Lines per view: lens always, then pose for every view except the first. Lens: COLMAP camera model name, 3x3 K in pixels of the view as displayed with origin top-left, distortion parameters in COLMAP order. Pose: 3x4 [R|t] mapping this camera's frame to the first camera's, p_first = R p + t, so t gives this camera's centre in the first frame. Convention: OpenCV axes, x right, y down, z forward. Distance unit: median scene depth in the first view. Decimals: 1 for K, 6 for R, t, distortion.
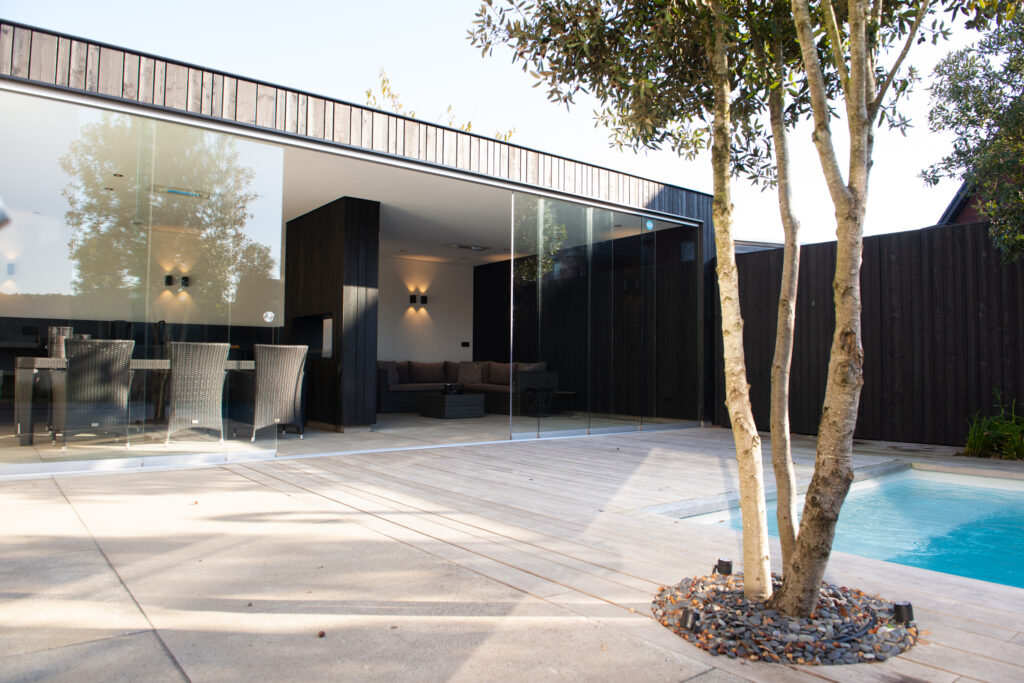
lens RADIAL K [[700.1, 0, 511.8], [0, 700.1, 343.7], [0, 0, 1]] dist [-0.046367, -0.001029]
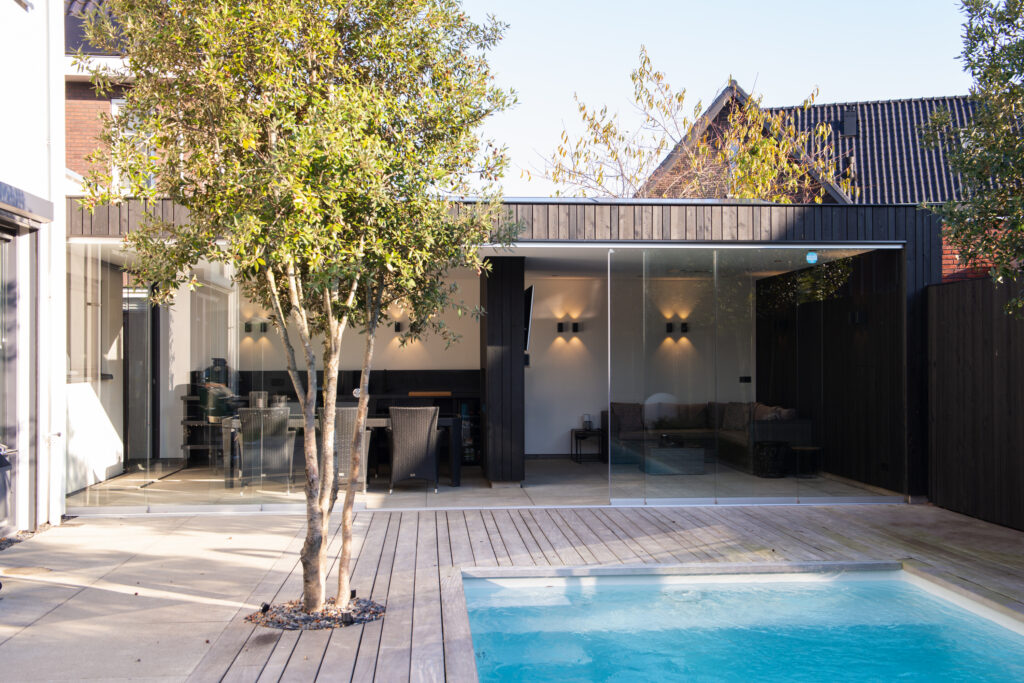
lens RADIAL K [[1109.6, 0, 523.5], [0, 1109.6, 356.3], [0, 0, 1]] dist [0.050527, 0.015992]
pose [[0.836992, -0.011993, -0.547083, 0.544809], [0.027841, 0.999398, 0.020686, -0.076924], [0.546506, -0.032545, 0.836823, -0.260501]]
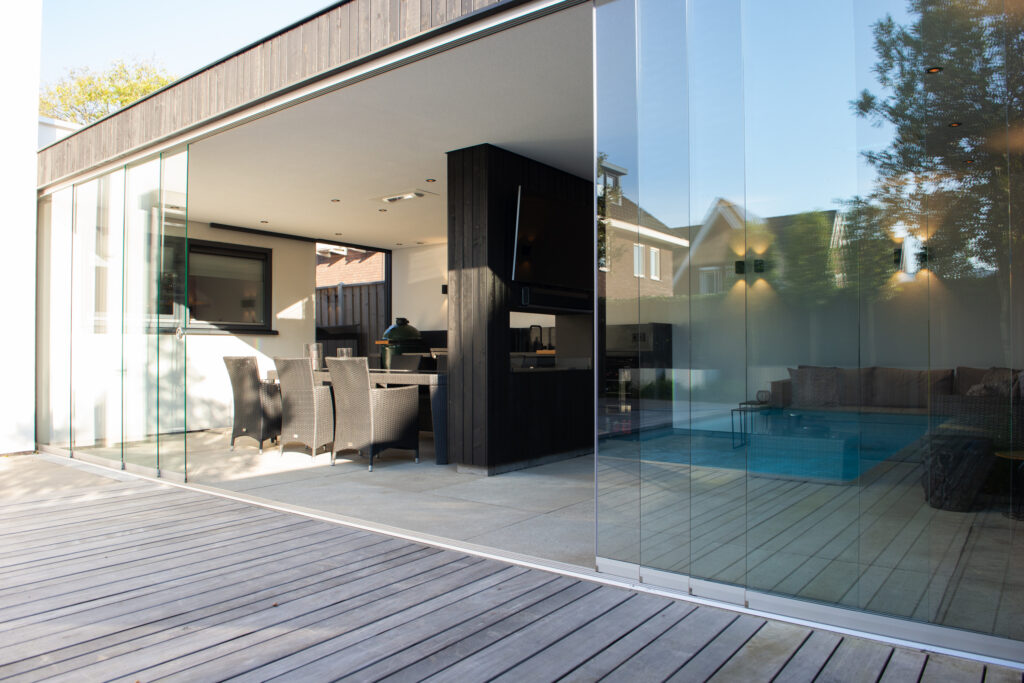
lens RADIAL K [[704.9, 0, 514.2], [0, 704.9, 346.3], [0, 0, 1]] dist [-0.042548, -0.004811]
pose [[0.256171, -0.017609, -0.966471, 0.394315], [0.036412, 0.999300, -0.008556, 0.002448], [0.965945, -0.033000, 0.256633, 0.686922]]
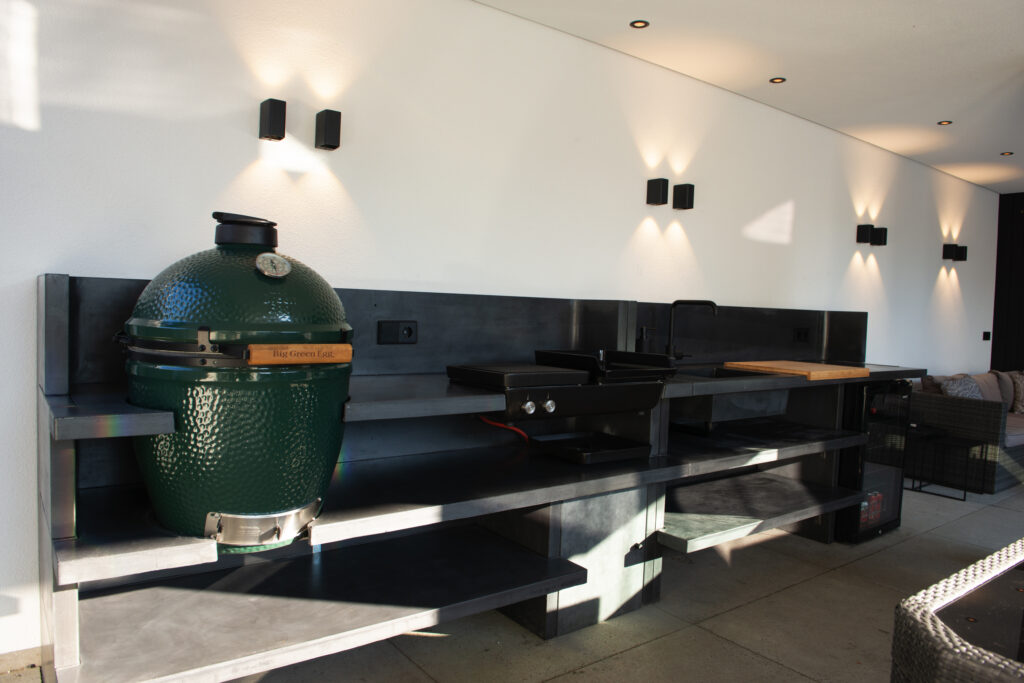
lens RADIAL K [[691.0, 0, 512.0], [0, 691.0, 341.5], [0, 0, 1]] dist [-0.054293, -0.000610]
pose [[0.999374, 0.027427, -0.022339, -0.562856], [-0.025571, 0.996505, 0.079520, -0.036094], [0.024442, -0.078899, 0.996583, 0.600227]]
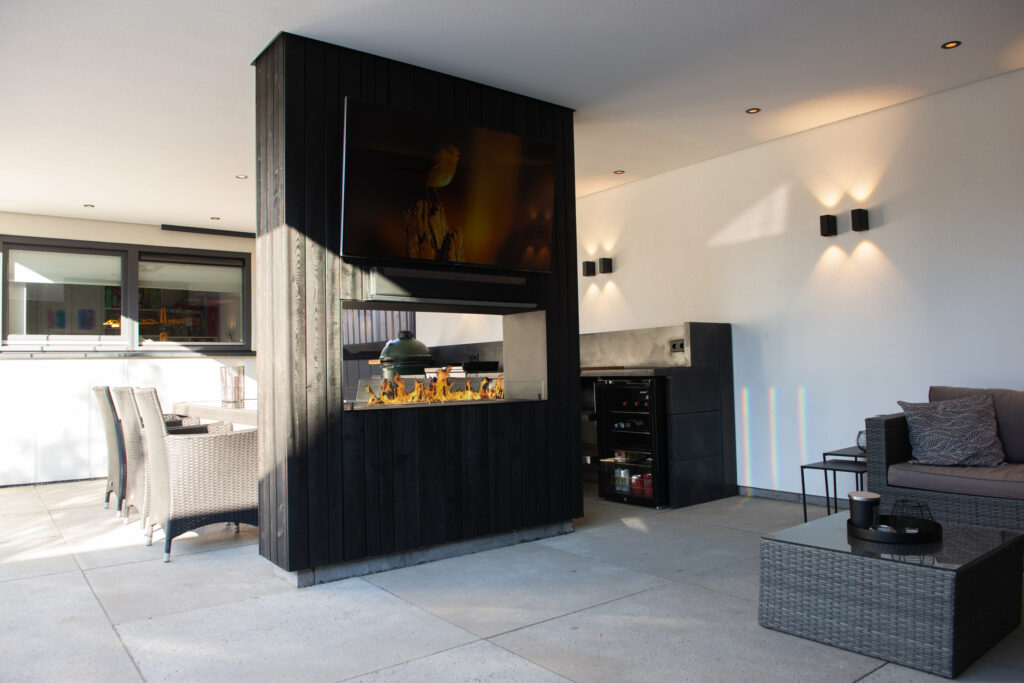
lens RADIAL K [[721.4, 0, 512.0], [0, 721.4, 341.5], [0, 0, 1]] dist [-0.048538, -0.004692]
pose [[-0.008212, -0.050411, -0.998695, 0.182936], [0.056802, 0.997092, -0.050797, 0.007746], [0.998352, -0.057145, -0.005324, 0.920015]]
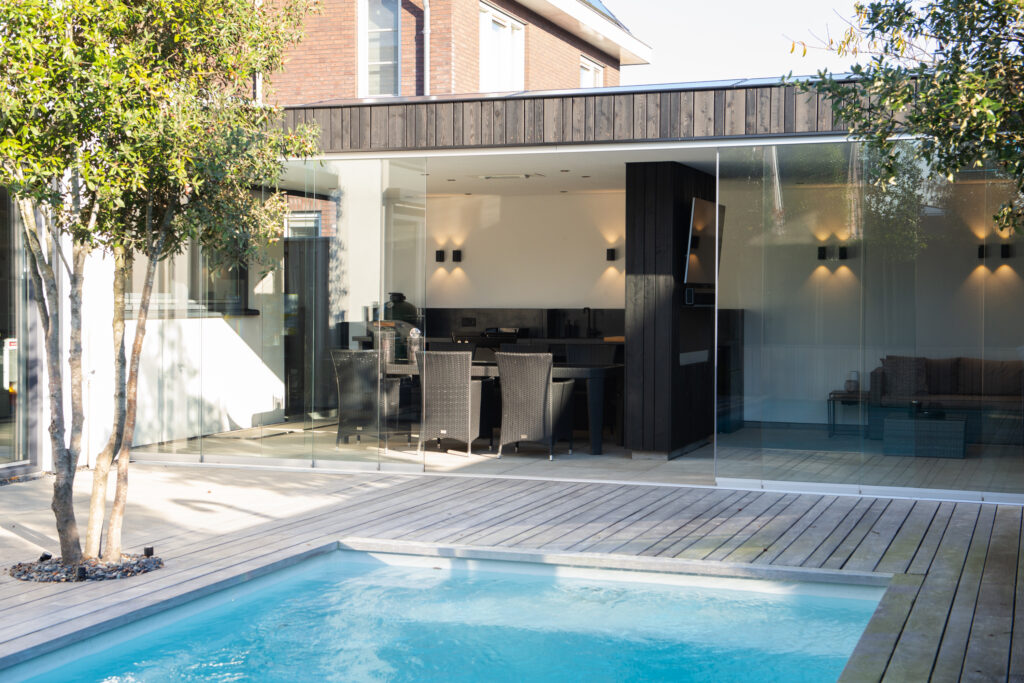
lens RADIAL K [[1458.2, 0, 507.2], [0, 1458.2, 338.0], [0, 0, 1]] dist [0.135767, -0.010428]
pose [[0.532073, 0.016464, -0.846539, 0.871381], [0.029122, 0.998864, 0.037730, -0.061954], [0.846198, -0.044728, 0.530988, -0.006744]]
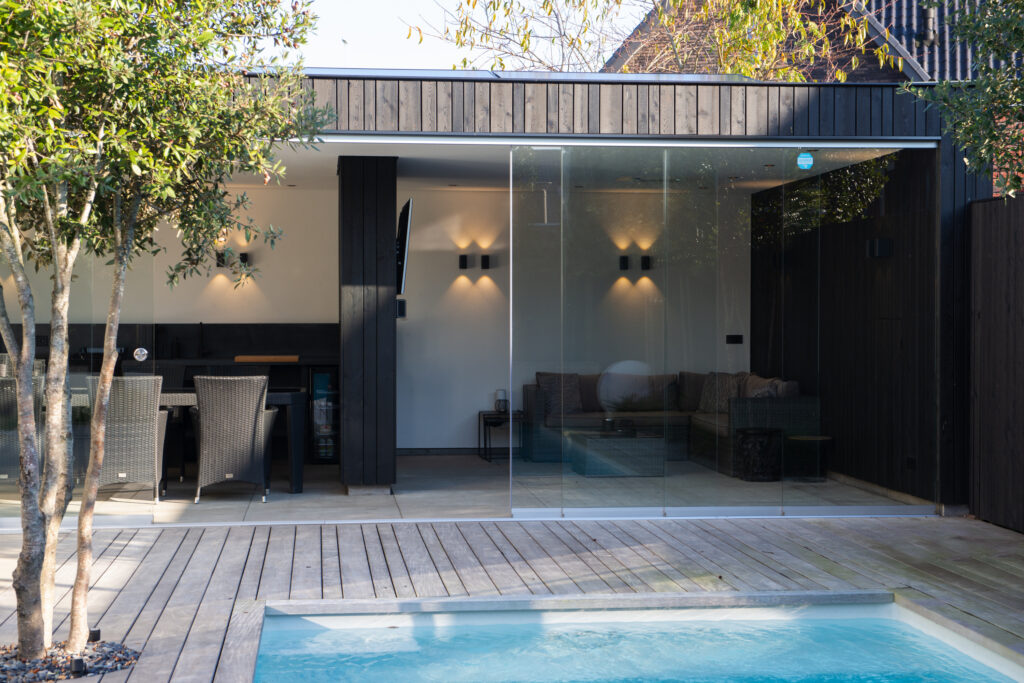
lens RADIAL K [[1685.9, 0, 512.0], [0, 1685.9, 341.5], [0, 0, 1]] dist [0.140646, 0.030151]
pose [[0.853252, 0.001445, -0.521497, 0.618254], [0.023239, 0.998897, 0.040791, -0.072180], [0.520981, -0.046924, 0.852277, -0.278194]]
